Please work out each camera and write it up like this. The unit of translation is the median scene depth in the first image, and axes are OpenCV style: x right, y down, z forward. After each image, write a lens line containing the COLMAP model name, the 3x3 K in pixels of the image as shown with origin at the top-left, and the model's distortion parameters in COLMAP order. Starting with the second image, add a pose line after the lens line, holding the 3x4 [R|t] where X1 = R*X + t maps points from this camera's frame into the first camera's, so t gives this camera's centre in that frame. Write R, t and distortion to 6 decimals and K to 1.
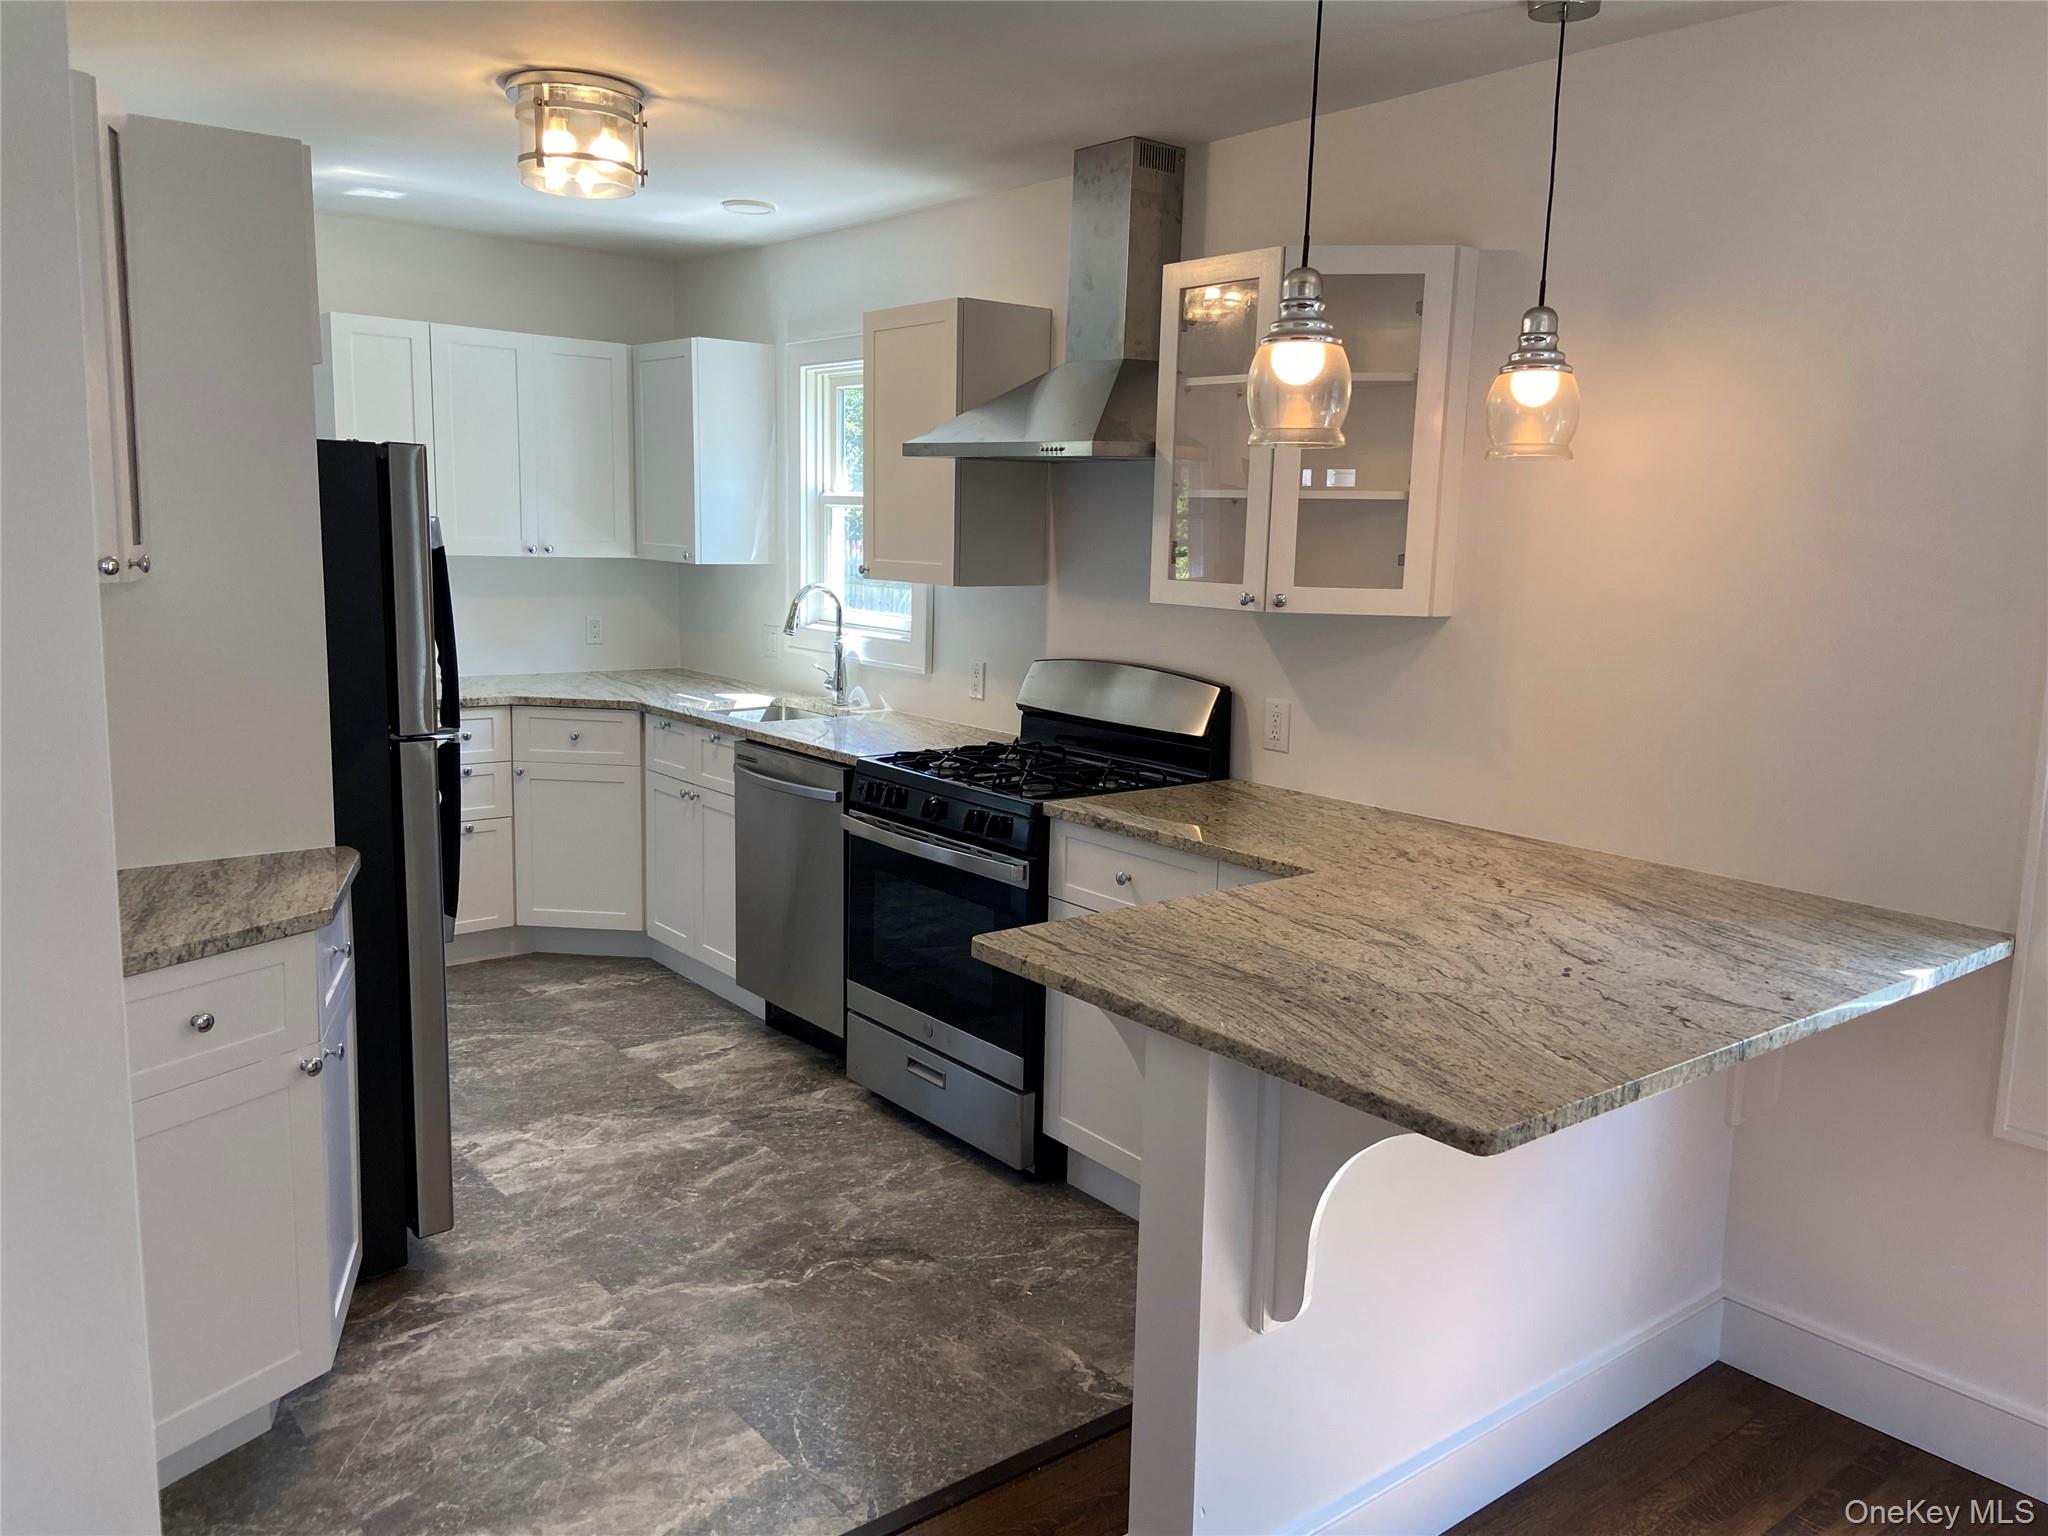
lens RADIAL K [[1536.3, 0, 1032.9], [0, 1536.3, 758.4], [0, 0, 1]] dist [0.136802, -0.185677]
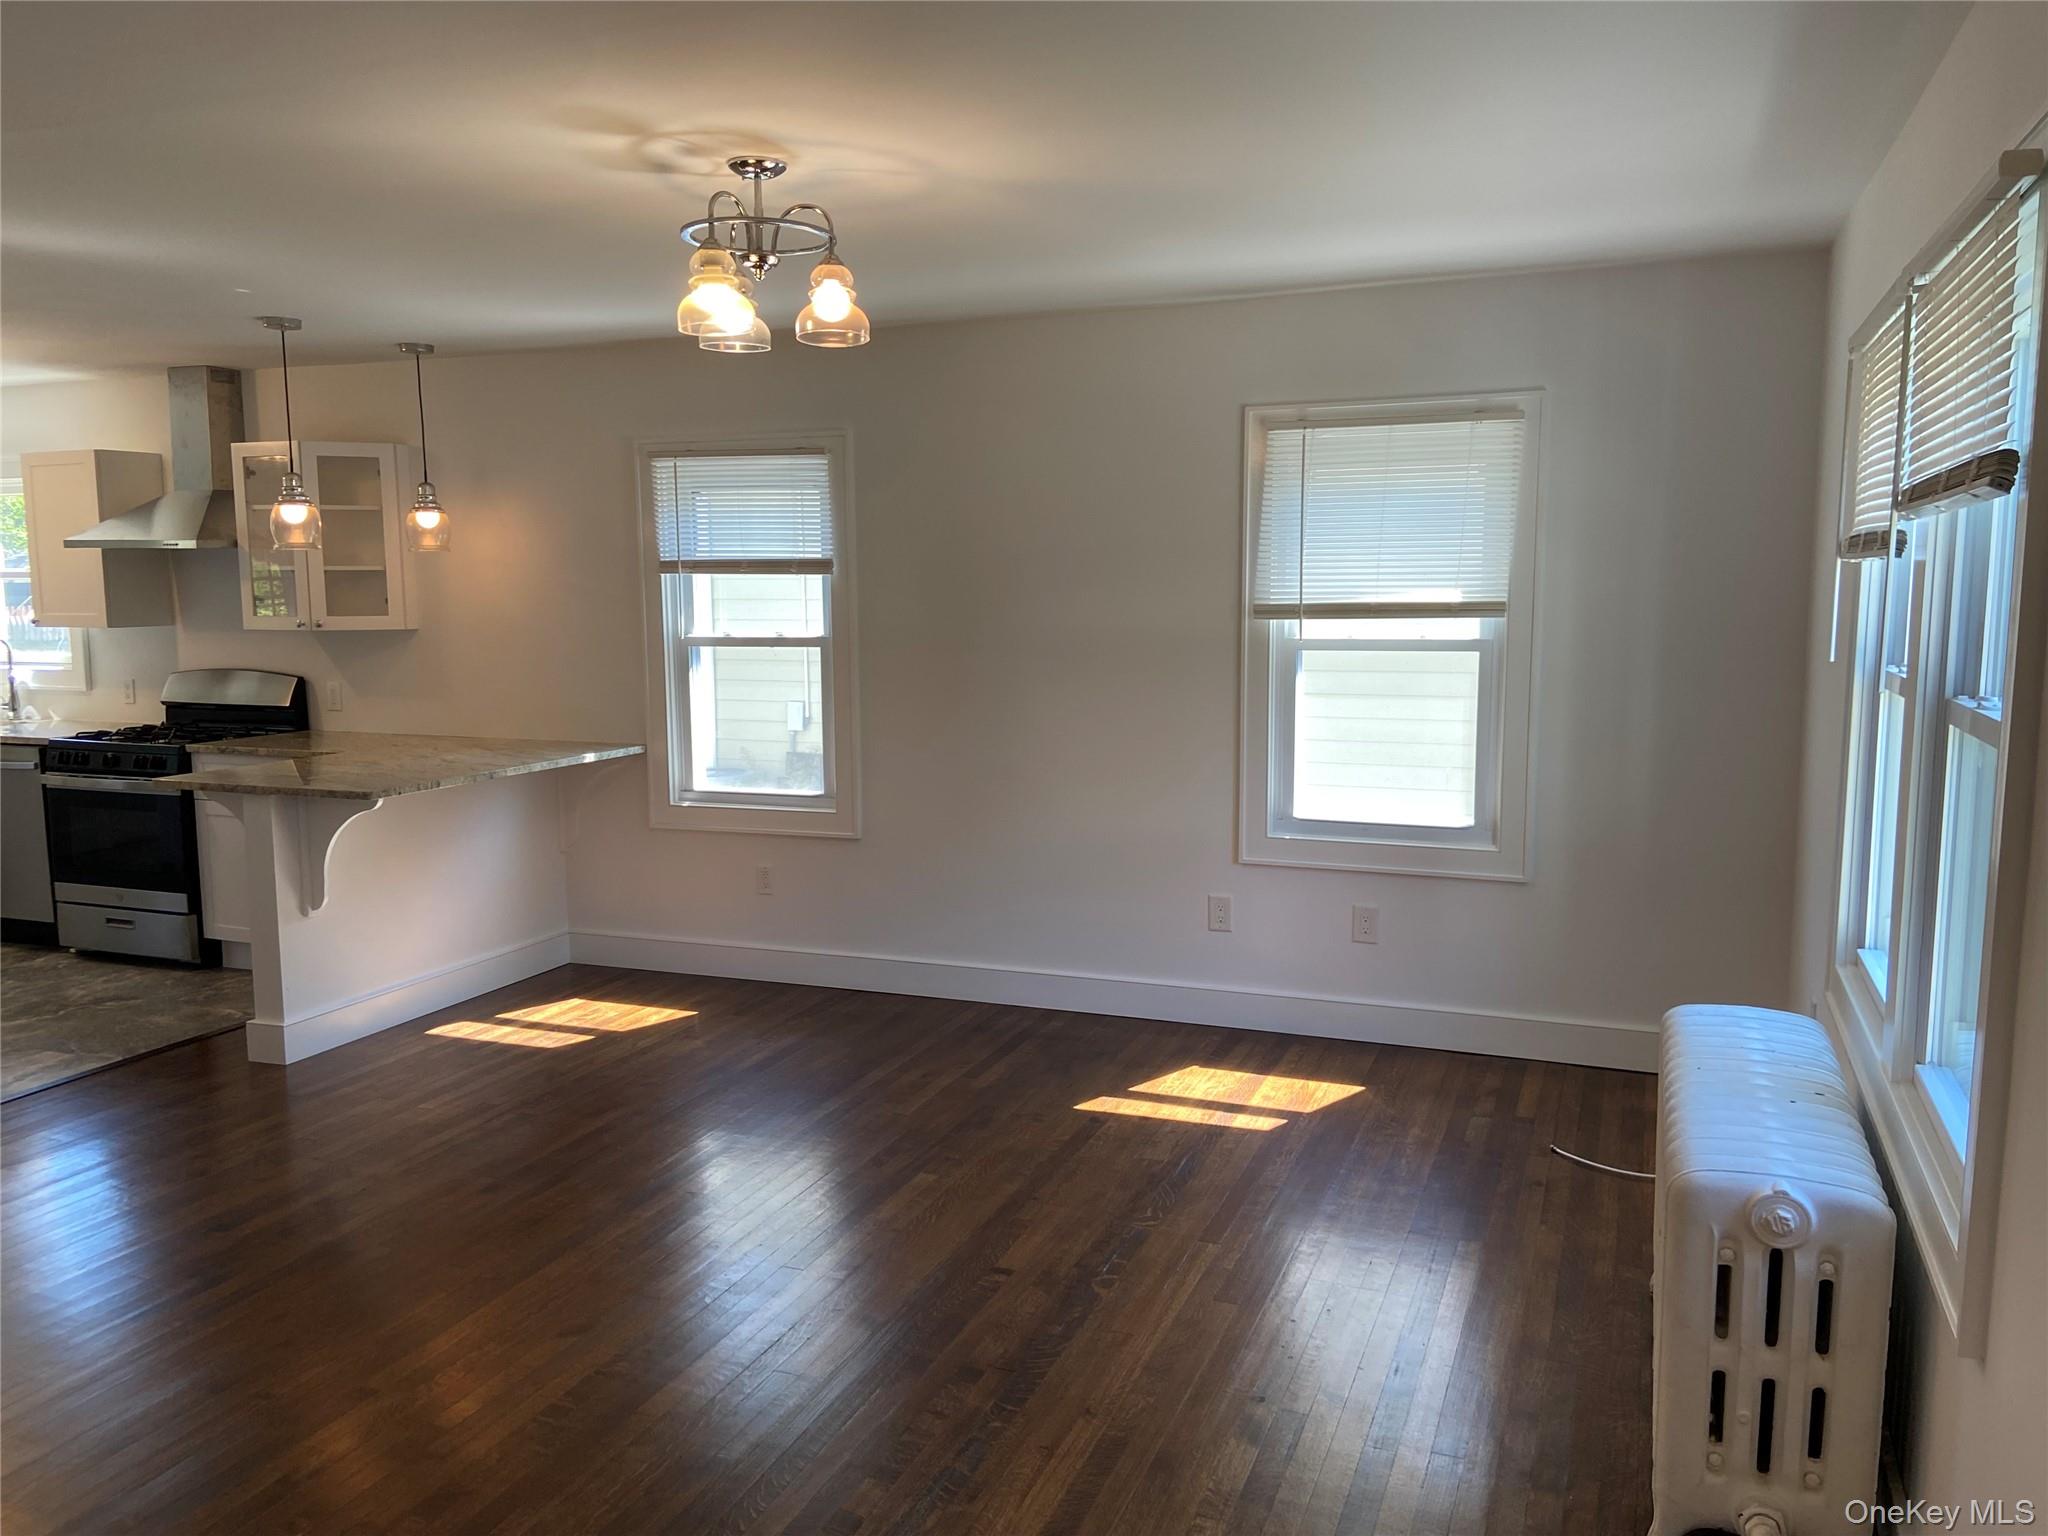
lens RADIAL K [[1536.3, 0, 1032.9], [0, 1536.3, 758.4], [0, 0, 1]] dist [0.136802, -0.185677]
pose [[0.872888, -0.087169, 0.480070, -0.011162], [0.102576, 0.994708, -0.005893, 0.140345], [-0.477016, 0.054388, 0.877210, -0.943710]]
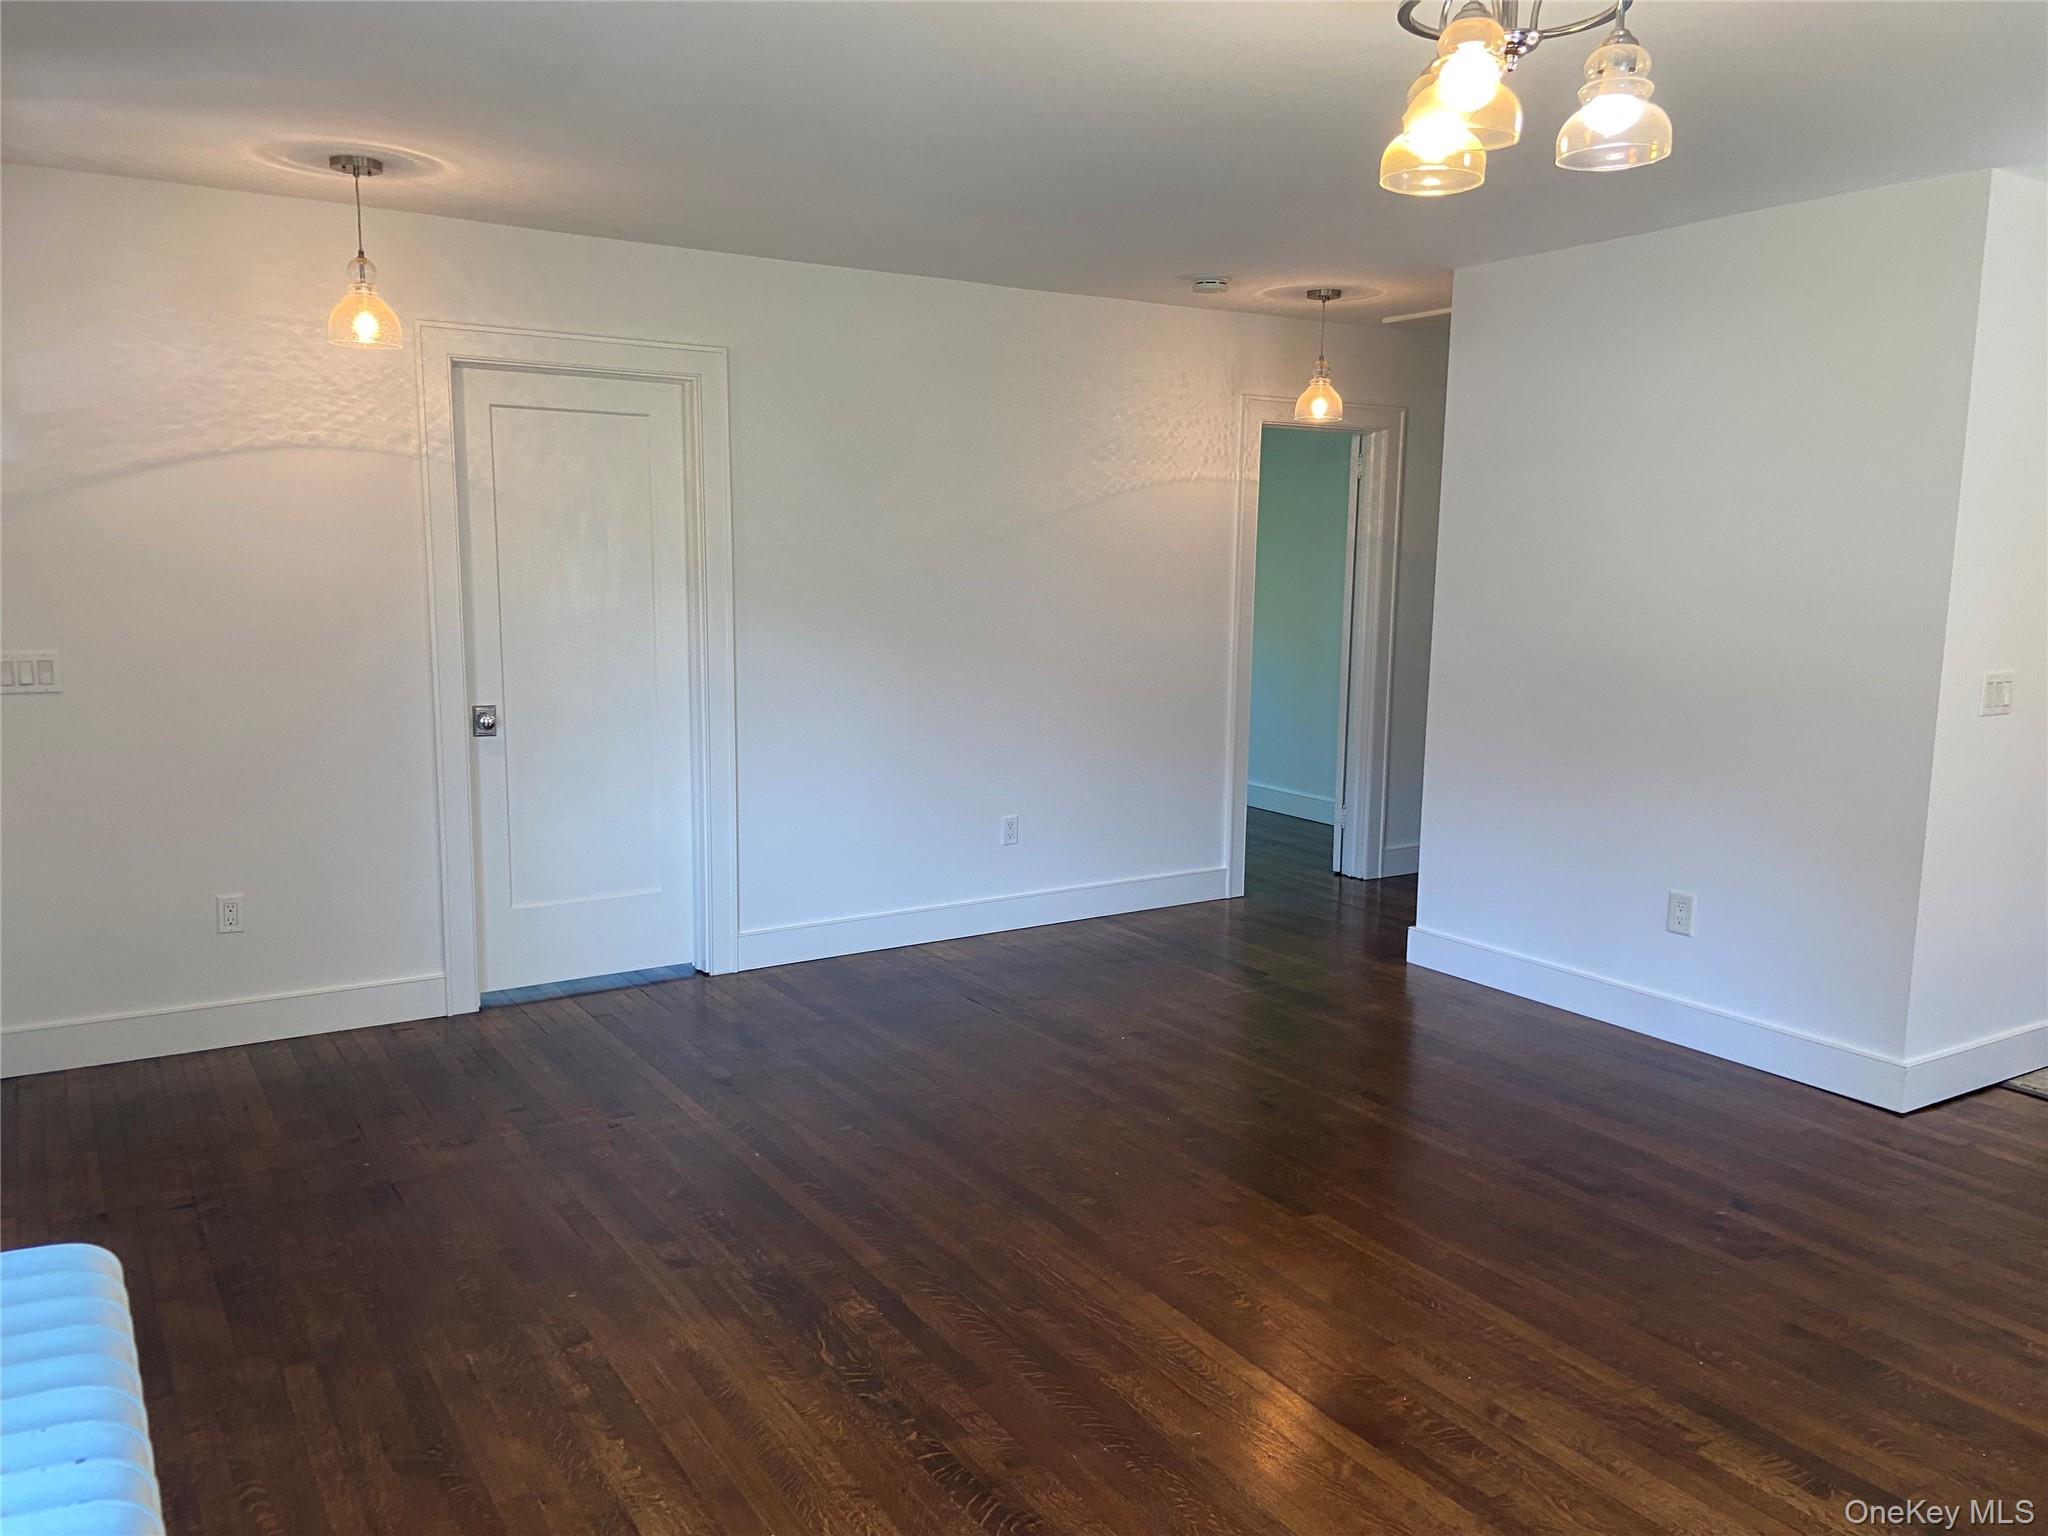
lens RADIAL K [[1541.8, 0, 1025.3], [0, 1541.8, 774.6], [0, 0, 1]] dist [0.136496, -0.175160]
pose [[-0.119576, 0.119394, -0.985620, 0.966942], [-0.167538, 0.976080, 0.138564, 0.061193], [0.978587, 0.181697, -0.096713, -0.179976]]
